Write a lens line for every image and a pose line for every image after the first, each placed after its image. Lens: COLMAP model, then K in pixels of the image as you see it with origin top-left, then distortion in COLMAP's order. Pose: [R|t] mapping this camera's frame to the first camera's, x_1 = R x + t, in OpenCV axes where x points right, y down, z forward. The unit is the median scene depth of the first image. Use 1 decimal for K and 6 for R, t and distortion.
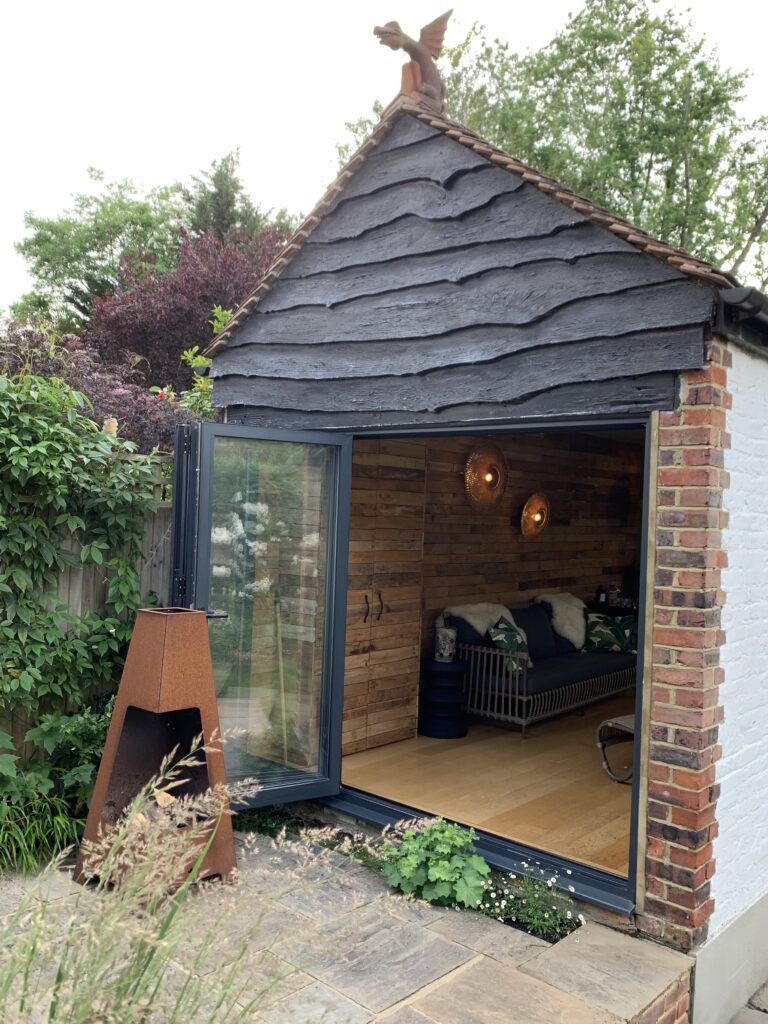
lens RADIAL K [[772.9, 0, 384.0], [0, 772.9, 512.0], [0, 0, 1]] dist [0.101069, 0.000880]
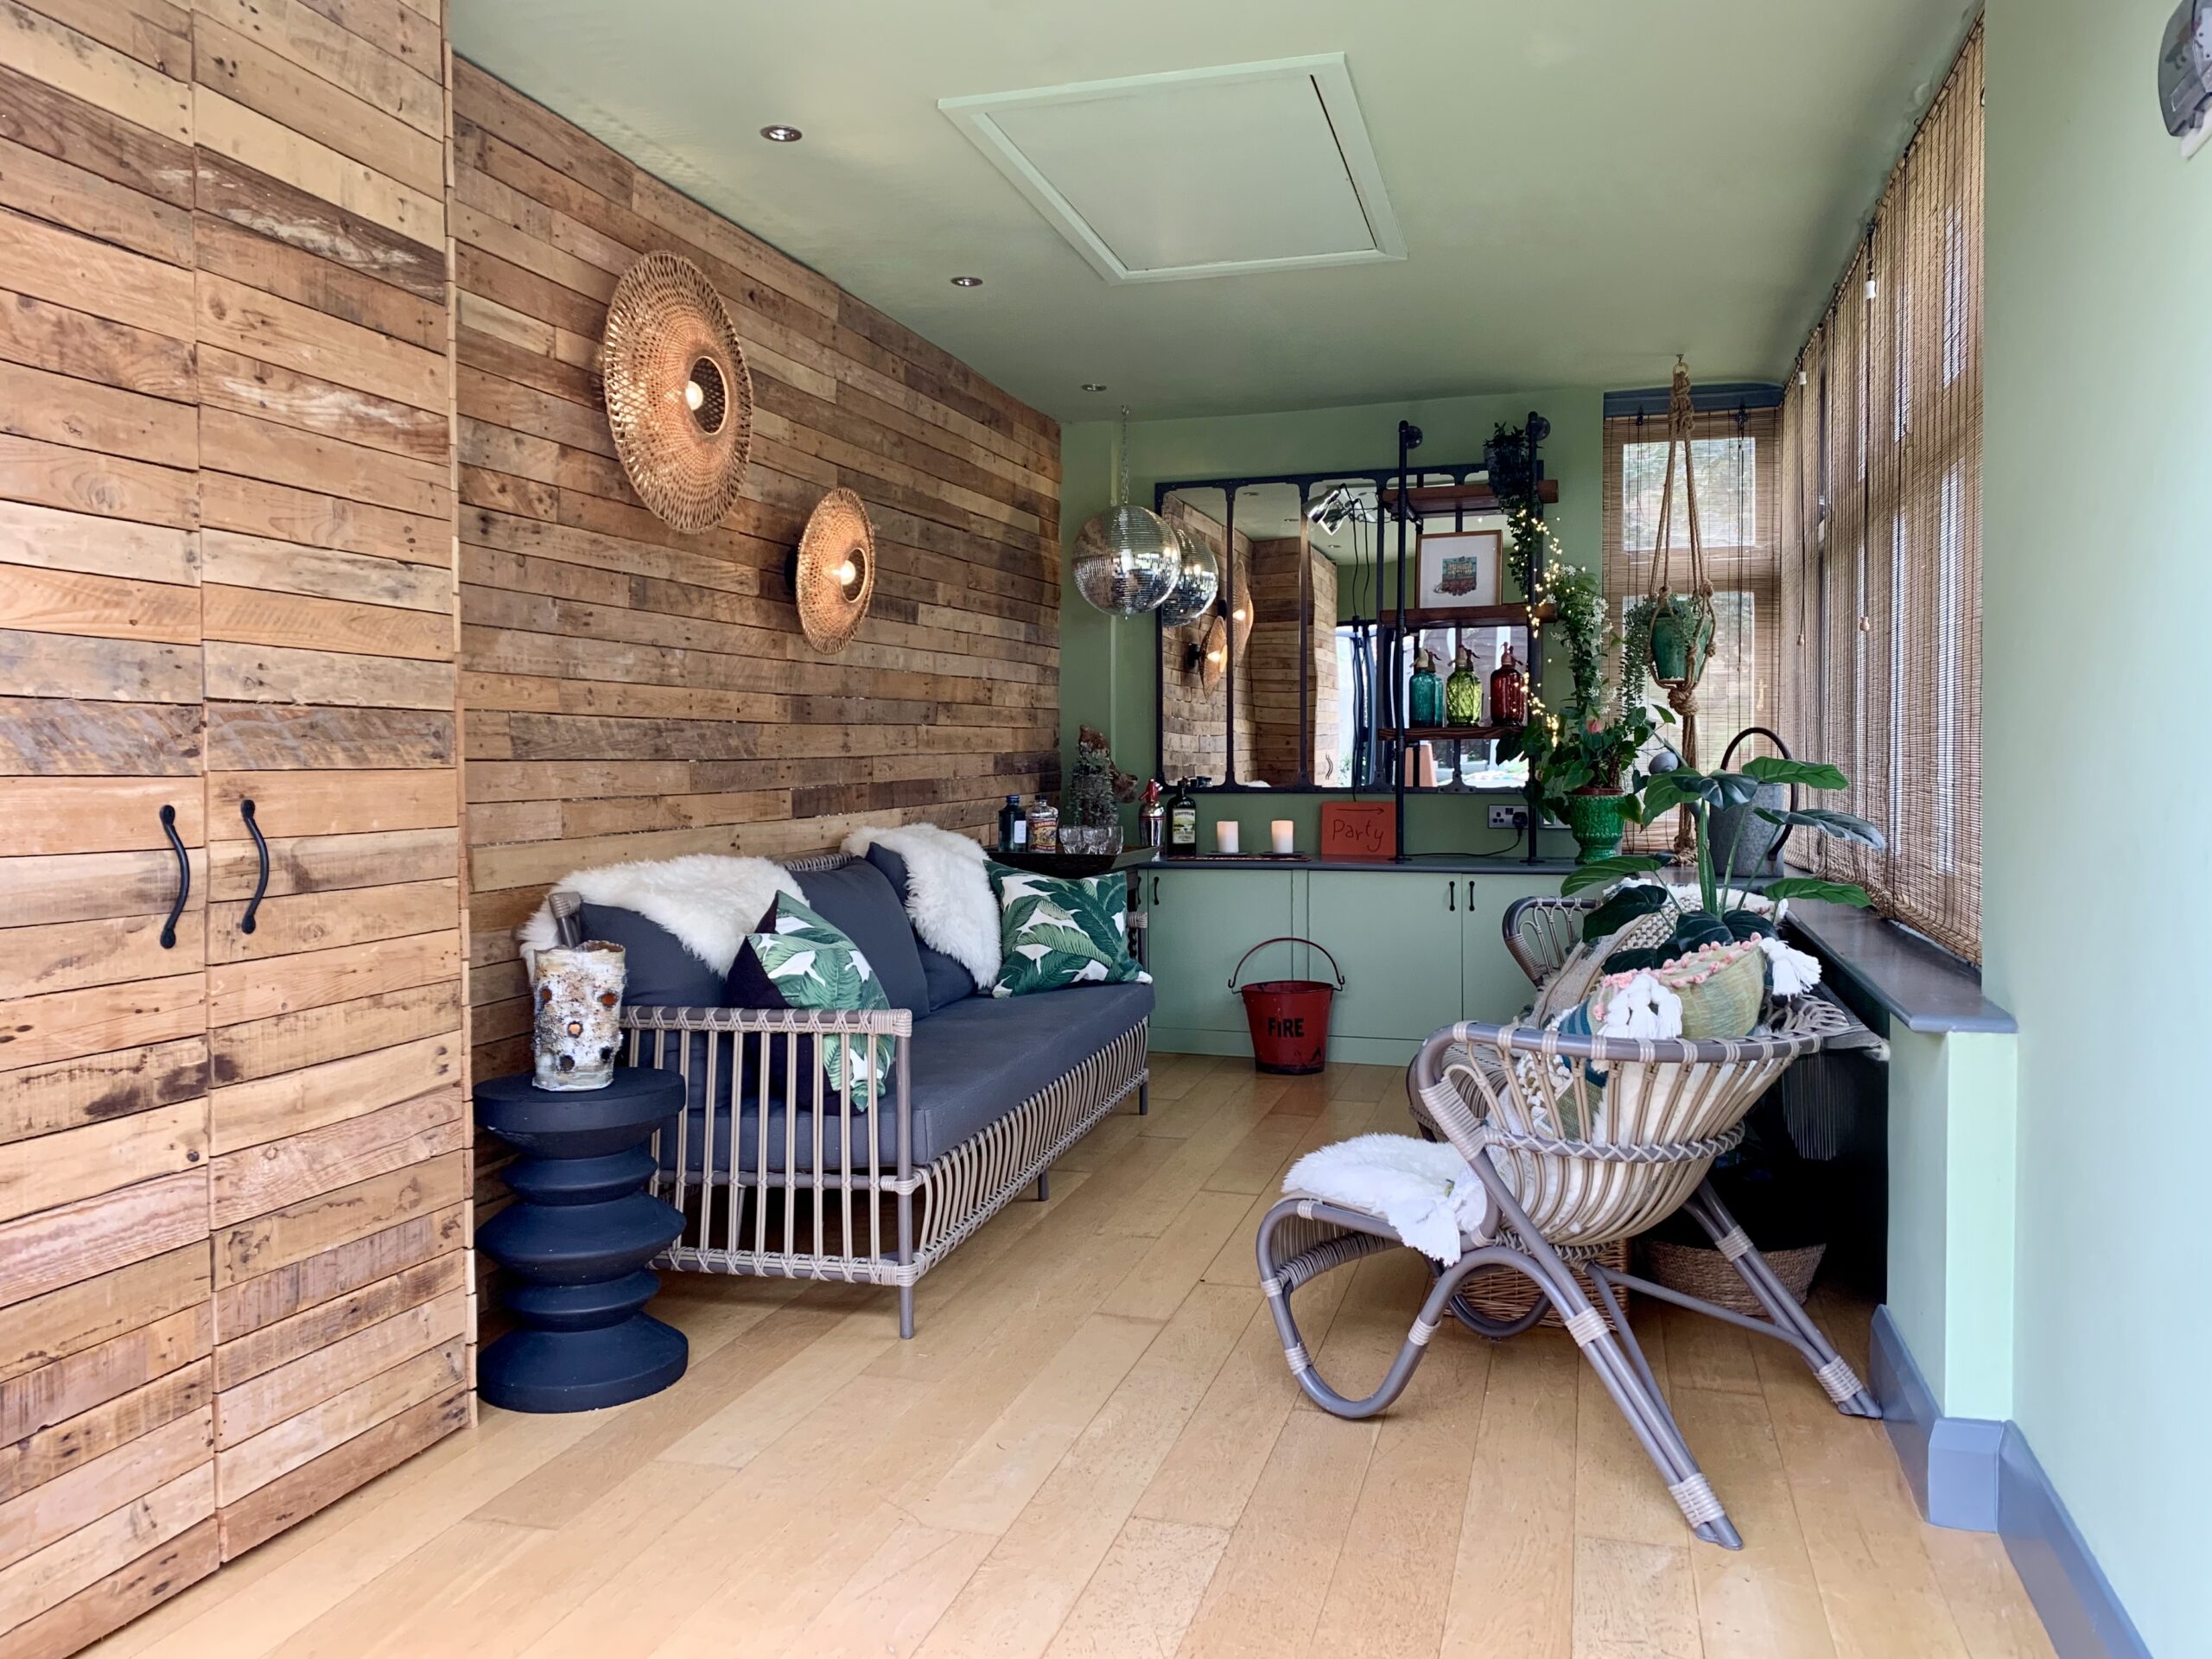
lens RADIAL K [[1708.5, 0, 1102.4], [0, 1708.5, 793.3], [0, 0, 1]] dist [0.052147, -0.089854]
pose [[0.908267, -0.056953, 0.414496, 0.009726], [0.038681, 0.997879, 0.052351, 0.078588], [-0.416599, -0.031516, 0.908544, 0.442485]]
